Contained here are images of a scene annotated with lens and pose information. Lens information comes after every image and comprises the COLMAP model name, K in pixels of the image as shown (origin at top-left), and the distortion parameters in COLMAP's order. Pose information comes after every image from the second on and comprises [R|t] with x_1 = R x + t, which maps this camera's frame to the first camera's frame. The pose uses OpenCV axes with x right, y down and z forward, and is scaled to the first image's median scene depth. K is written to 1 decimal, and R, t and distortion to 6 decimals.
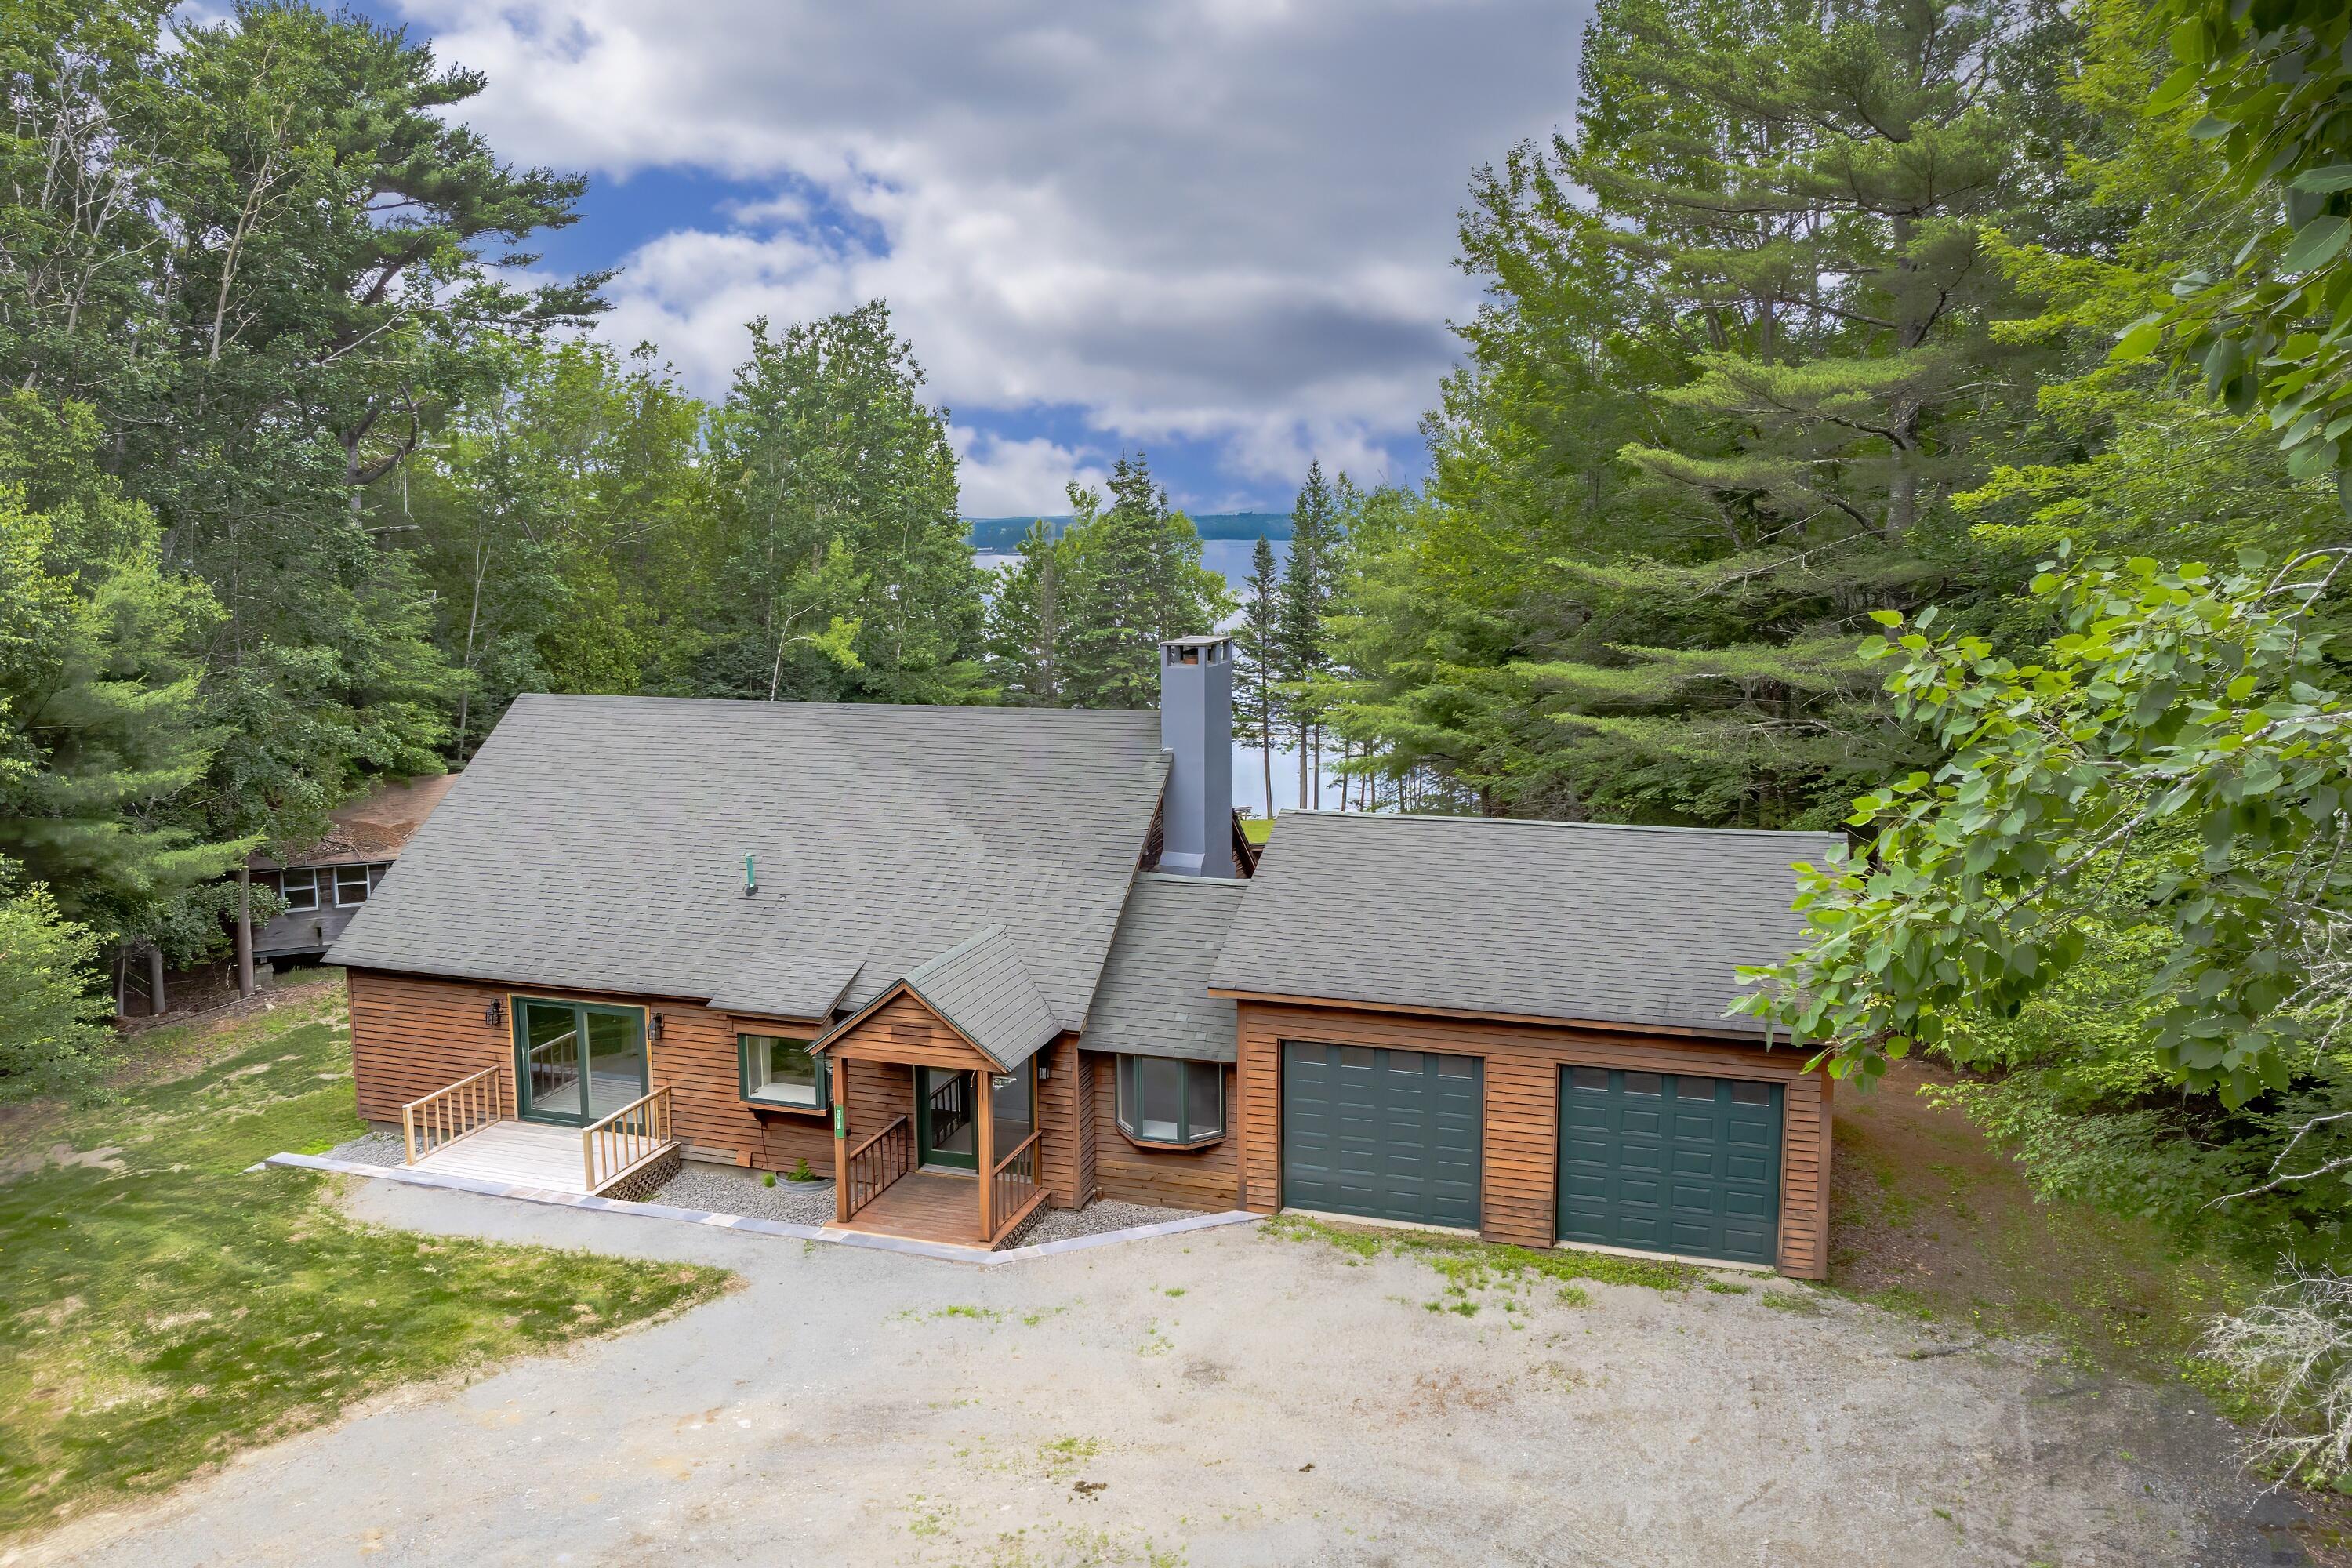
lens RADIAL K [[1628.6, 0, 1169.6], [0, 1628.6, 802.7], [0, 0, 1]] dist [-0.018630, 0.009962]
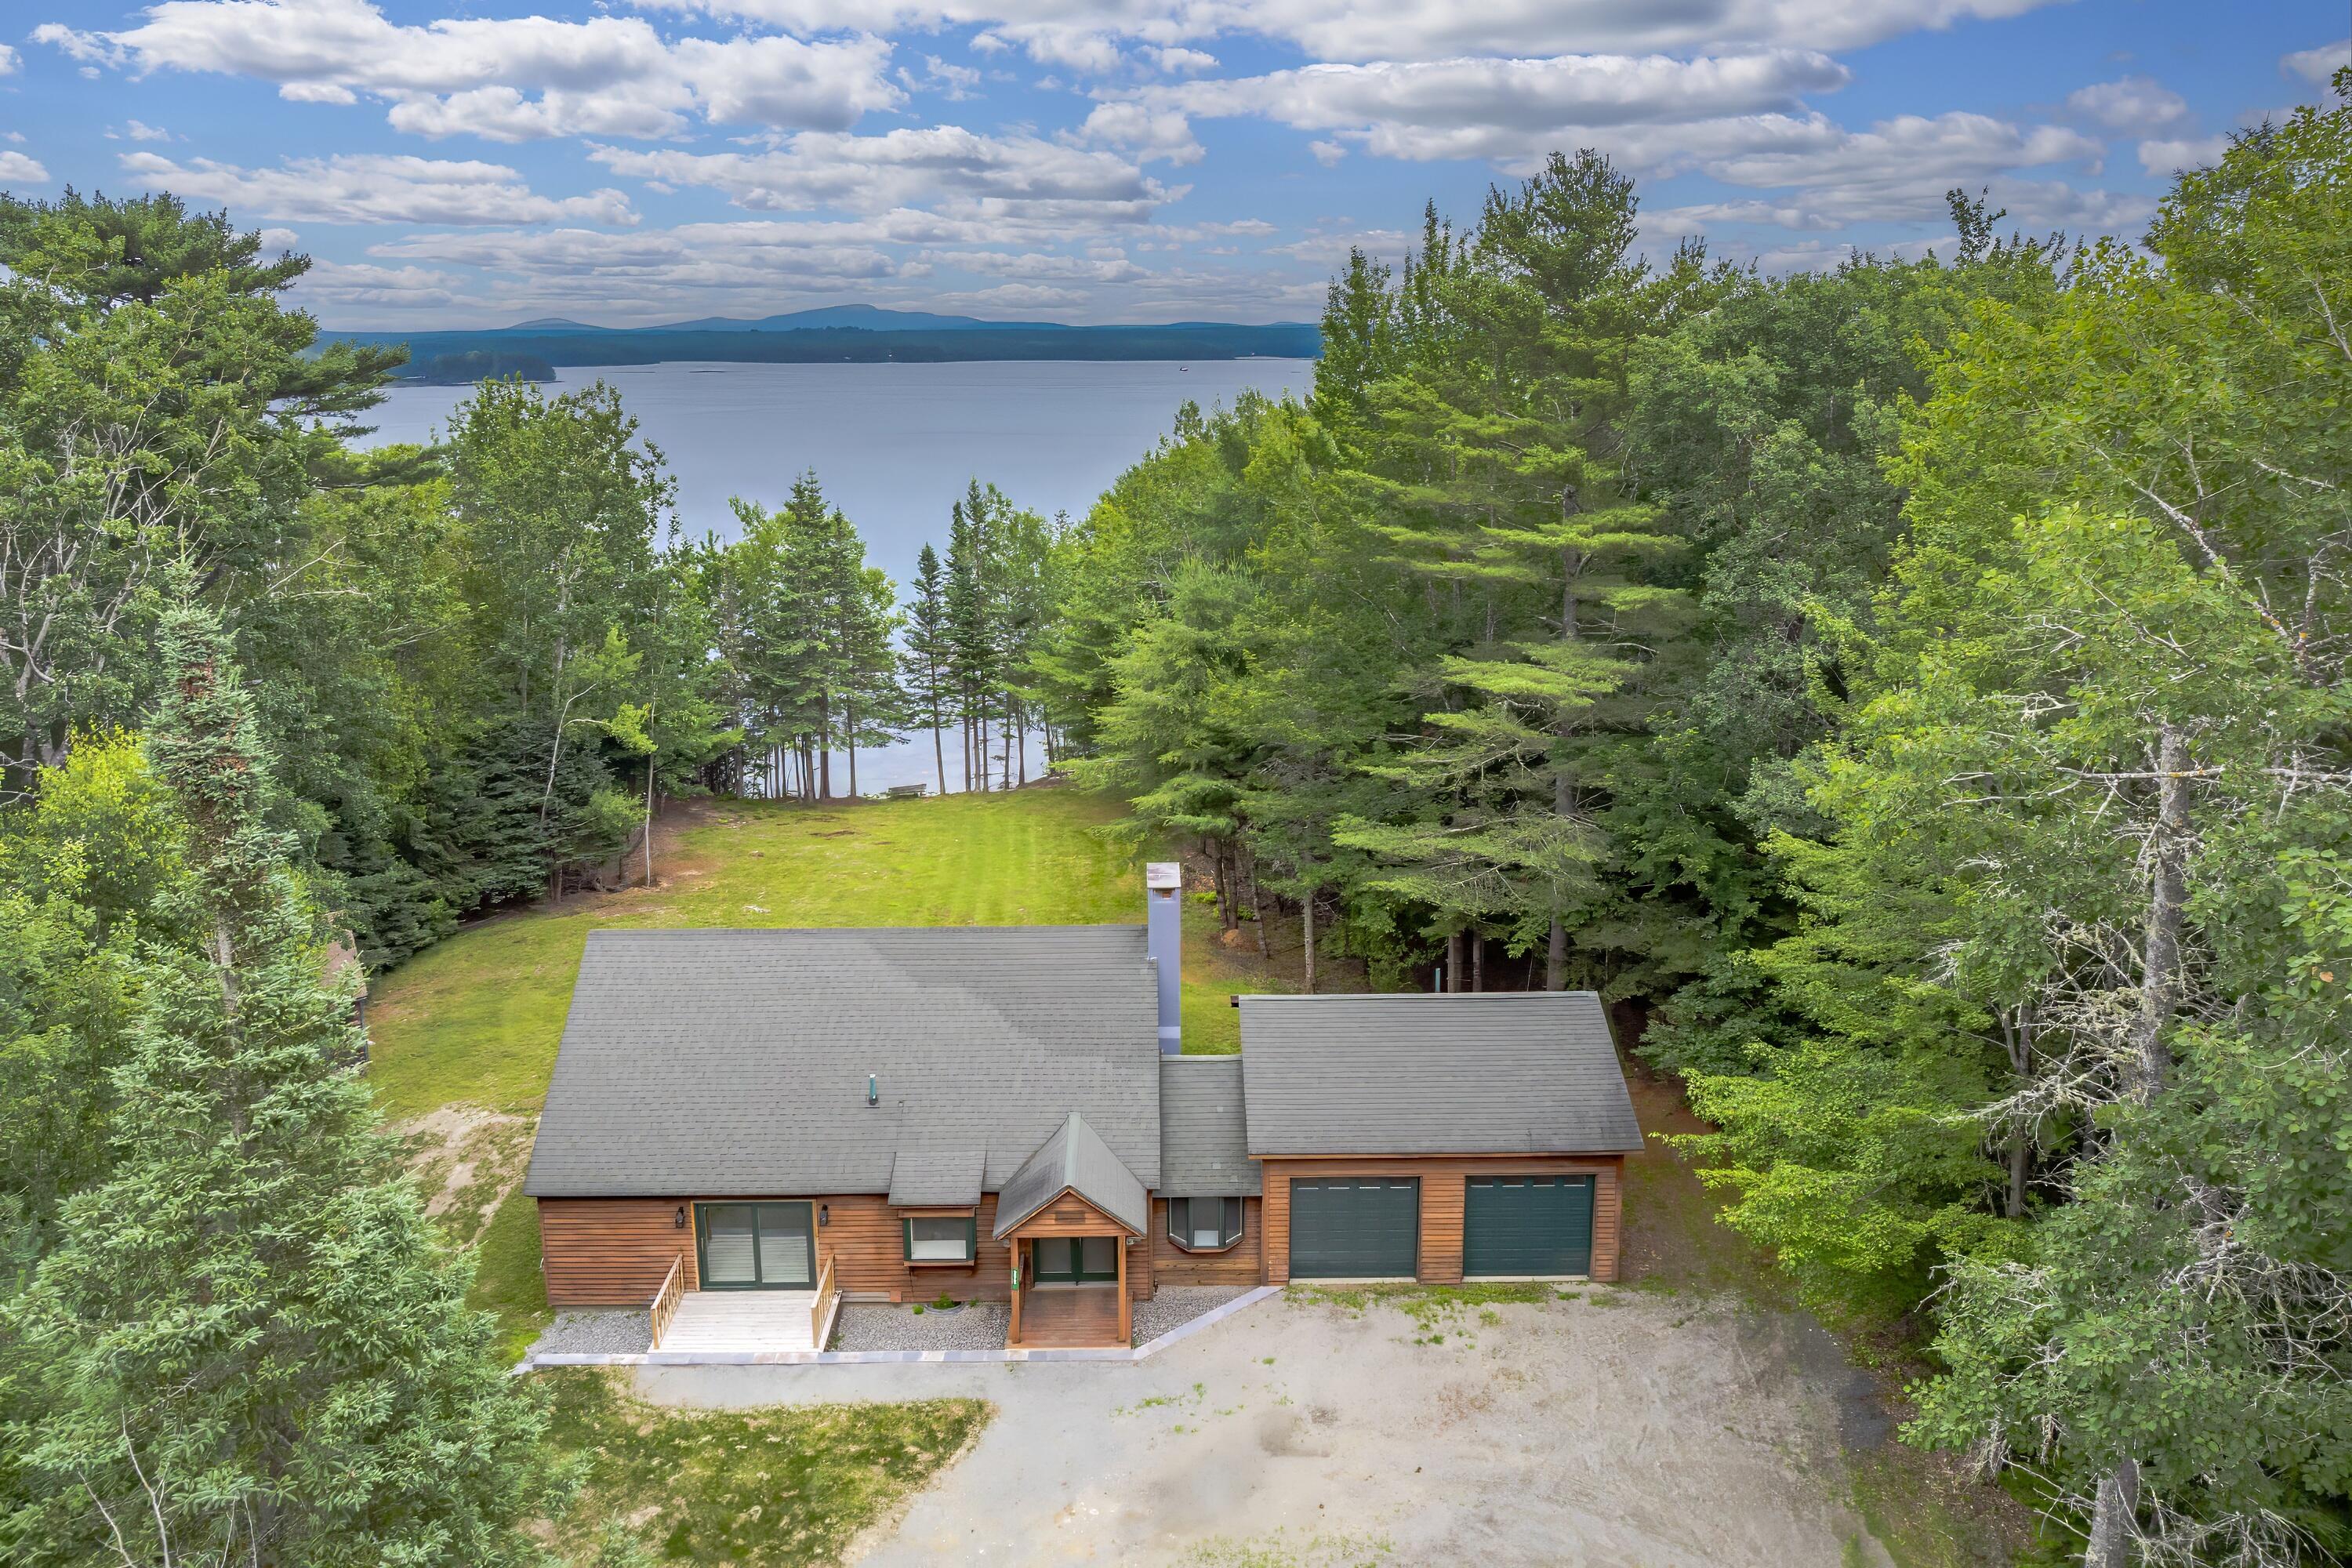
lens RADIAL K [[1628.6, 0, 1177.5], [0, 1628.6, 767.9], [0, 0, 1]] dist [-0.018630, 0.009962]
pose [[0.947608, -0.073879, 0.310774, -0.502034], [0.046215, 0.994359, 0.095464, -0.407212], [-0.316074, -0.076100, 0.945678, -0.407664]]
